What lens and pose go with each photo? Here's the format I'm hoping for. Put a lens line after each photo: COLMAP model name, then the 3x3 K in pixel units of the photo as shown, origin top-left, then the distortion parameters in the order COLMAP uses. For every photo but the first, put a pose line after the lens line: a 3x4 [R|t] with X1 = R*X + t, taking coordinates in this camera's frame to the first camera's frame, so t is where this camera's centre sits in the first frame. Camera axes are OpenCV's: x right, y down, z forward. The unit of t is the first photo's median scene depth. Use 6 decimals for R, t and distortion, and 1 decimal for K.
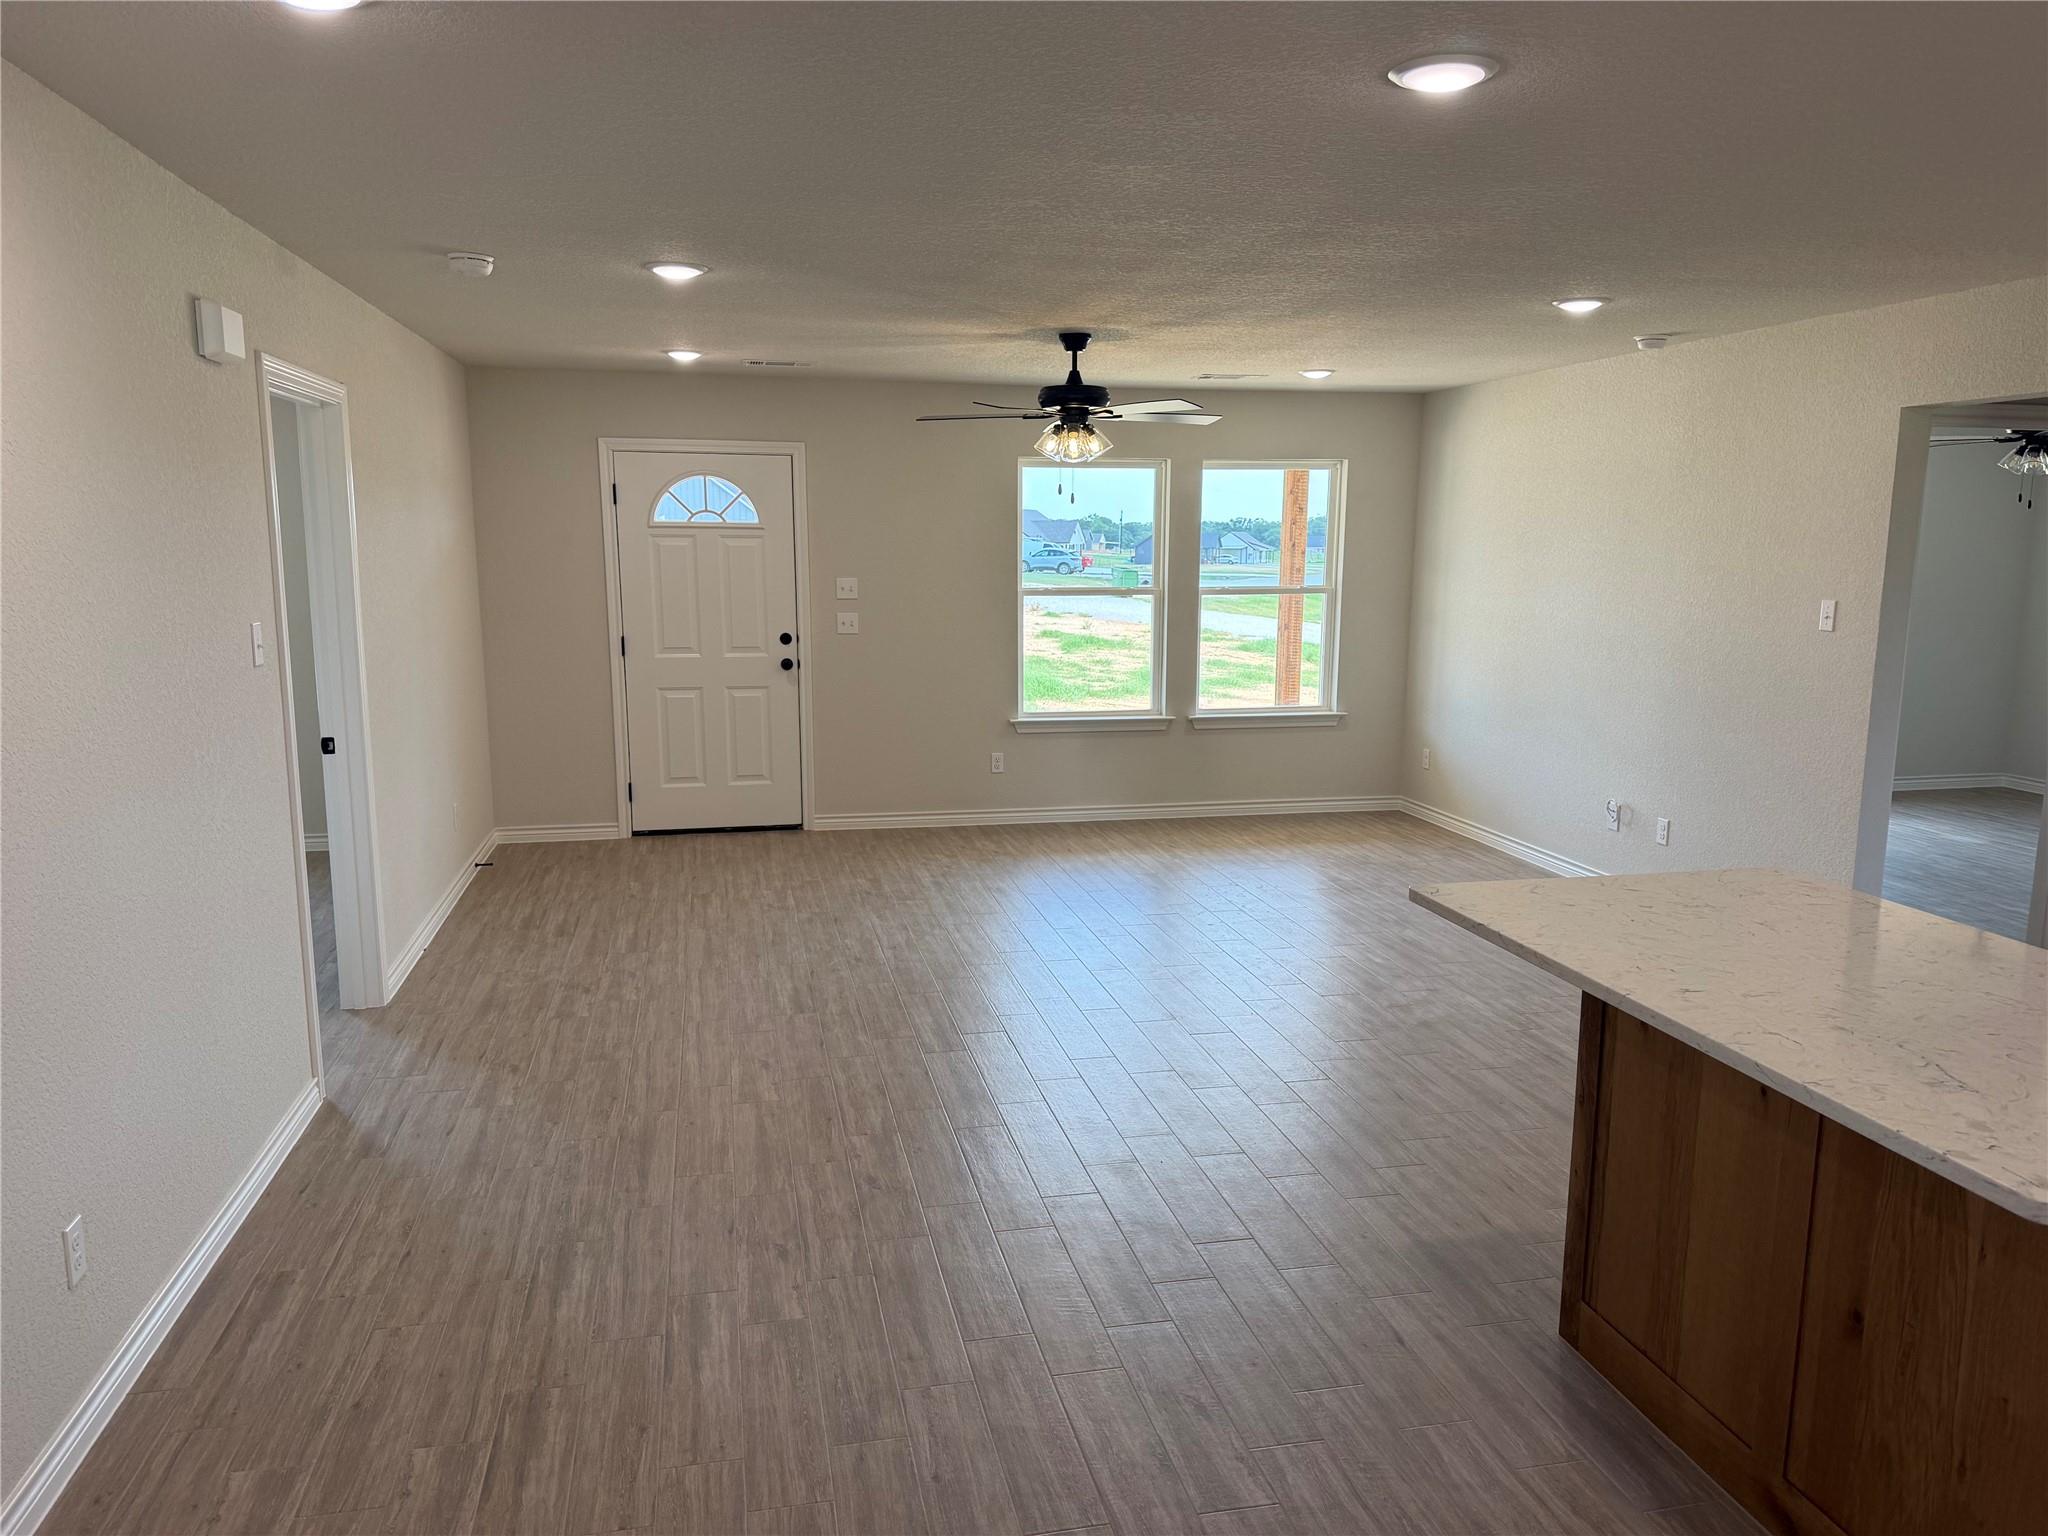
lens RADIAL K [[1445.6, 0, 1019.2], [0, 1445.6, 769.5], [0, 0, 1]] dist [0.027523, -0.041206]
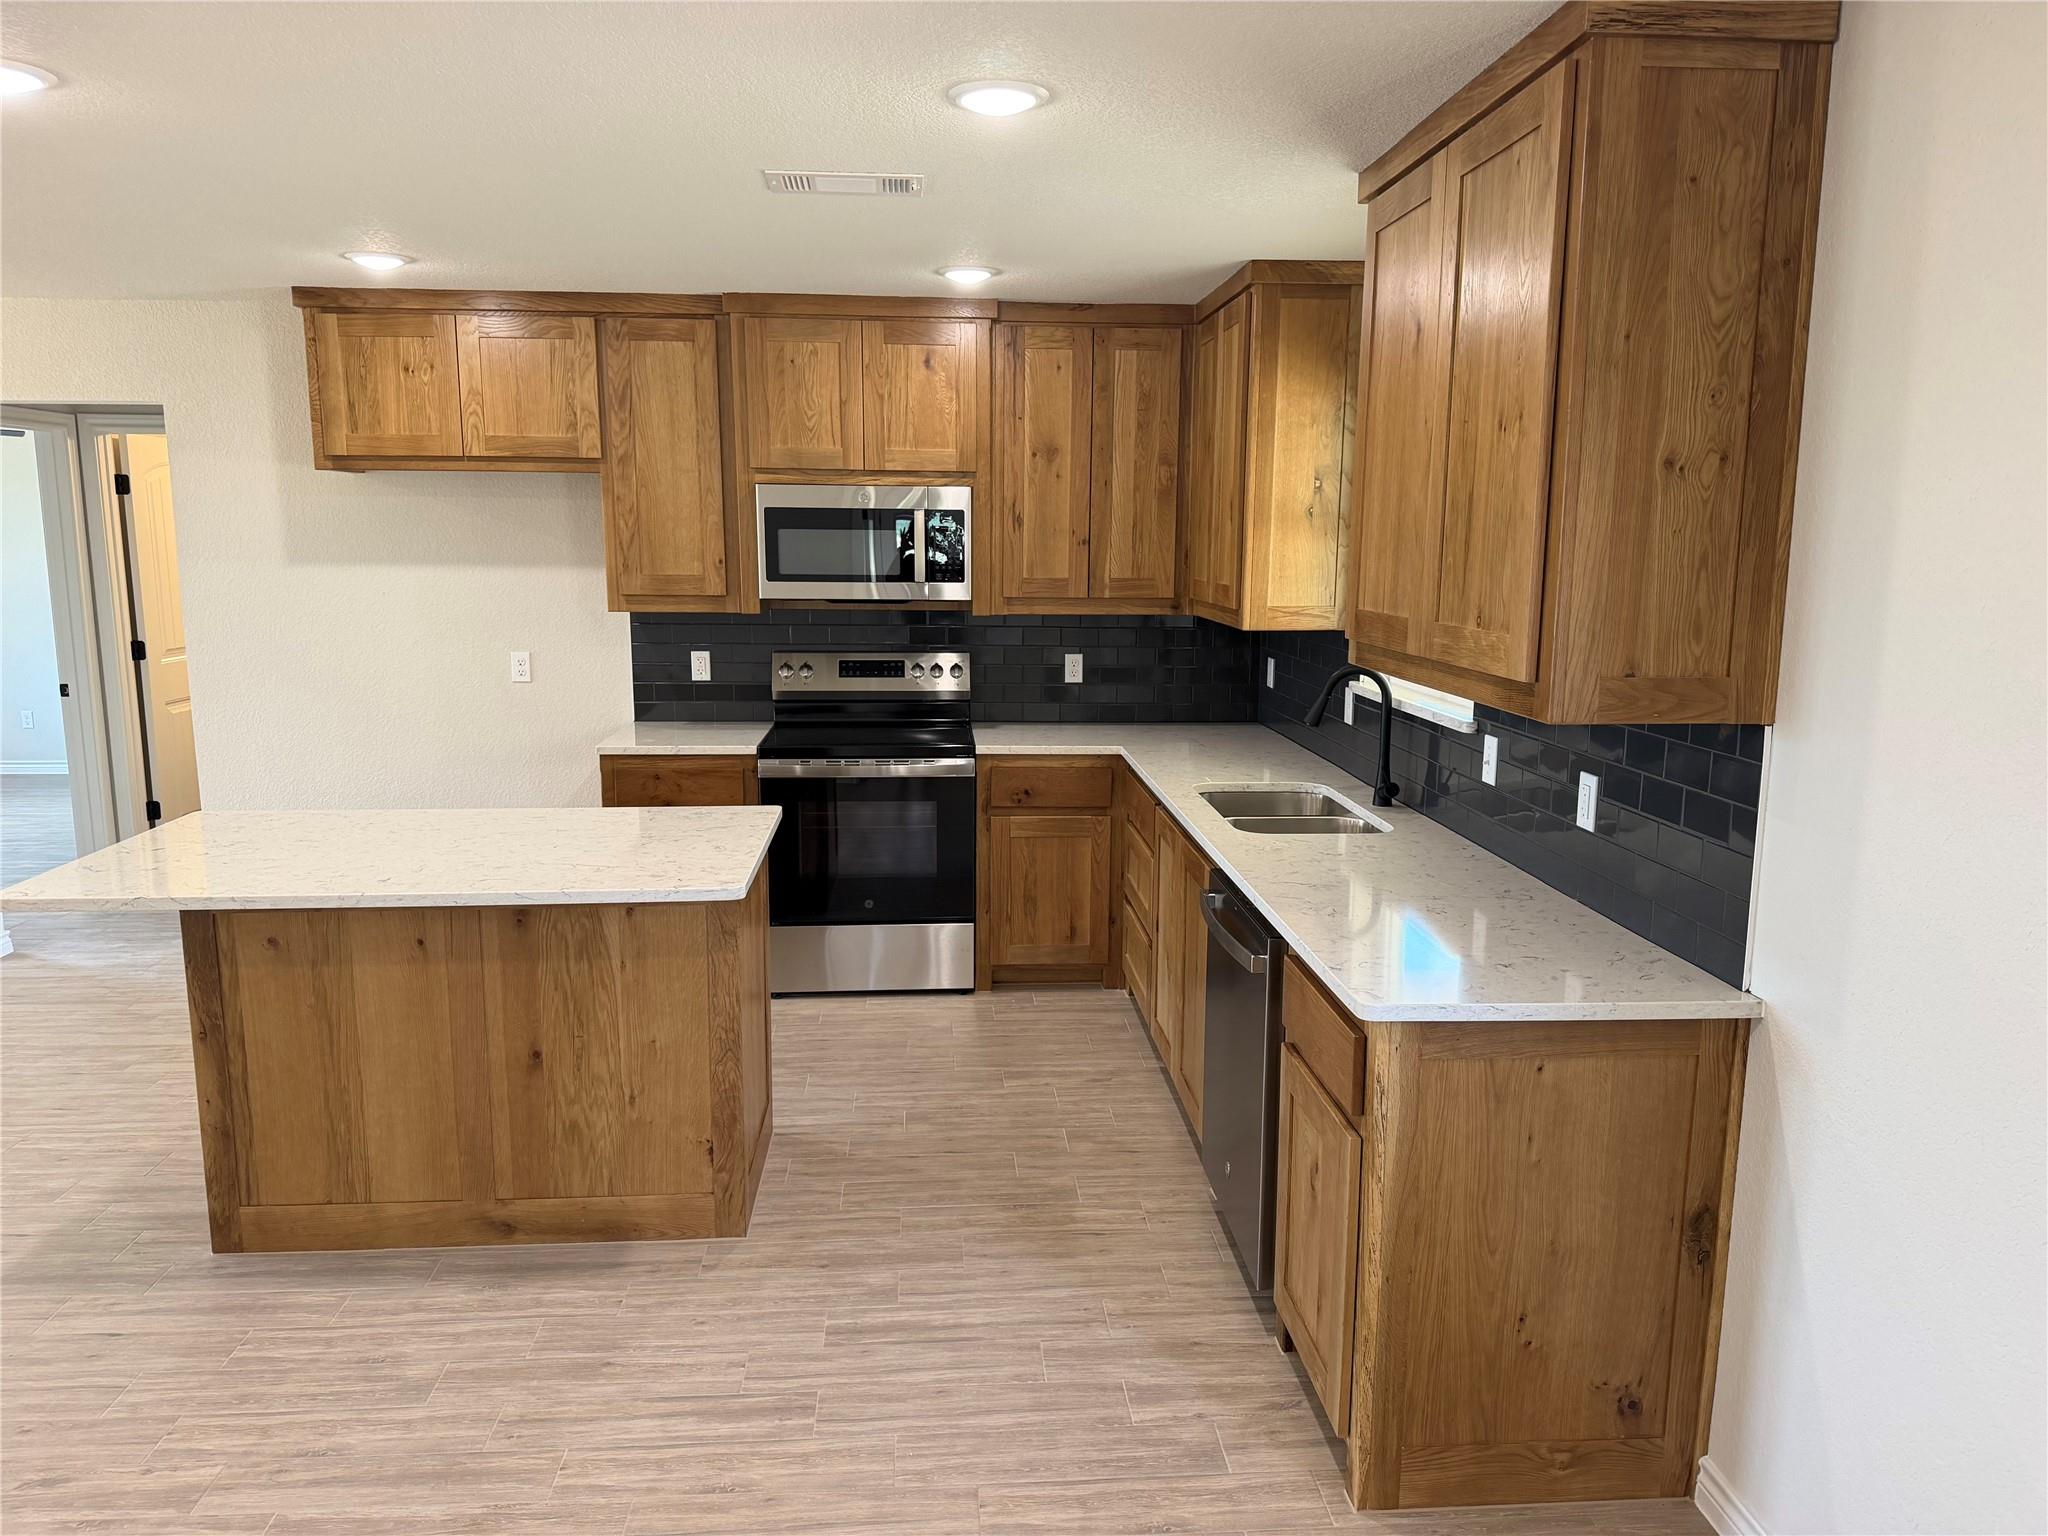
lens RADIAL K [[1445.6, 0, 1019.2], [0, 1445.6, 769.5], [0, 0, 1]] dist [0.027523, -0.041206]
pose [[0.139295, -0.169617, 0.975616, -0.554704], [0.156446, 0.976618, 0.147454, -0.035874], [-0.977815, 0.132092, 0.162573, 0.176693]]
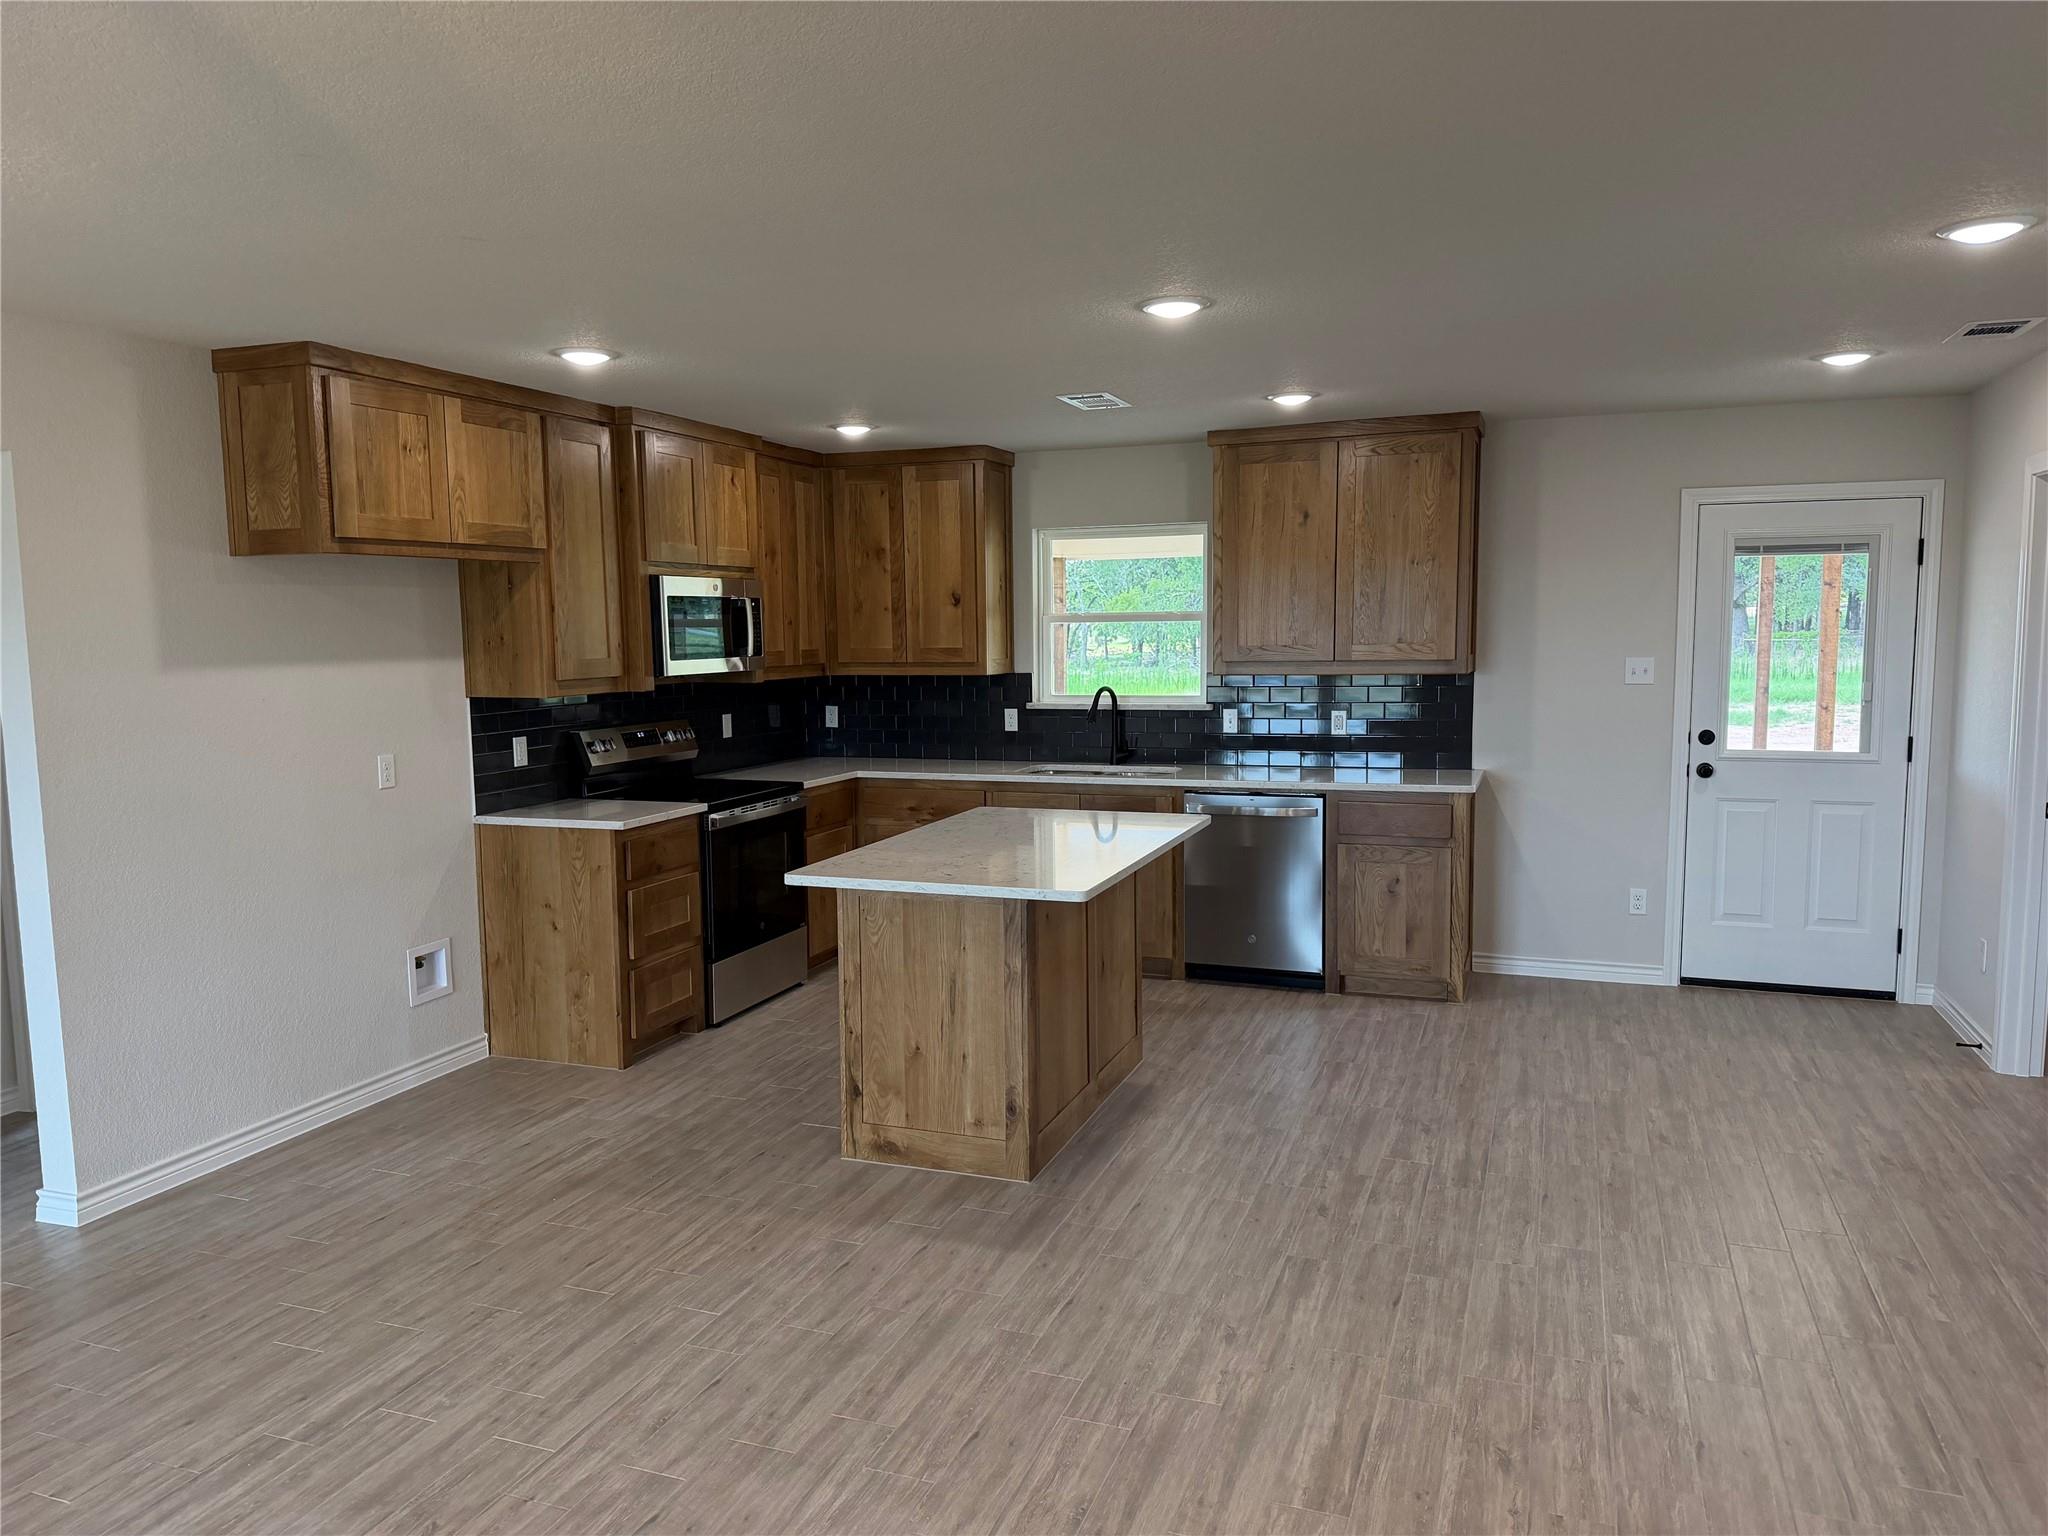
lens RADIAL K [[1445.6, 0, 1019.2], [0, 1445.6, 769.5], [0, 0, 1]] dist [0.027523, -0.041206]
pose [[-0.844123, -0.052098, 0.533613, -0.333750], [0.095263, 0.964858, 0.244898, -0.329216], [-0.527619, 0.257557, -0.809495, 2.024506]]
